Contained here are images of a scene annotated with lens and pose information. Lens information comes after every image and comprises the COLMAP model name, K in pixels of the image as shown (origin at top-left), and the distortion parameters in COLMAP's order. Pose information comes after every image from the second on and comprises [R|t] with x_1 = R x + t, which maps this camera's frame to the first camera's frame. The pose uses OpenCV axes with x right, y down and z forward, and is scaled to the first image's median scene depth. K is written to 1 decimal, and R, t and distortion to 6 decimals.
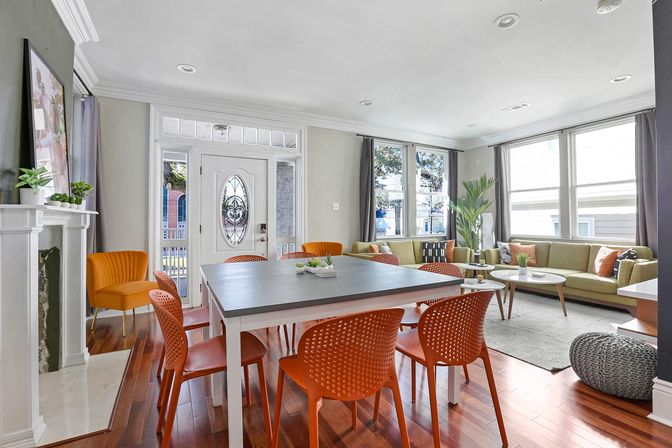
lens RADIAL K [[311.7, 0, 335.2], [0, 311.7, 217.8], [0, 0, 1]] dist [-0.041597, 0.021206]
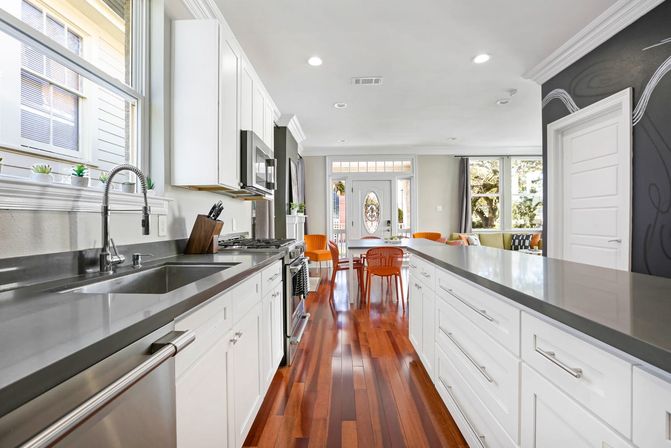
lens RADIAL K [[310.5, 0, 335.5], [0, 310.5, 224.0], [0, 0, 1]] dist [-0.065063, -0.000161]
pose [[0.871469, 0.001402, -0.490449, 0.285114], [0.015170, 0.999440, 0.029812, -0.013060], [0.490217, -0.033421, 0.870960, -0.479853]]
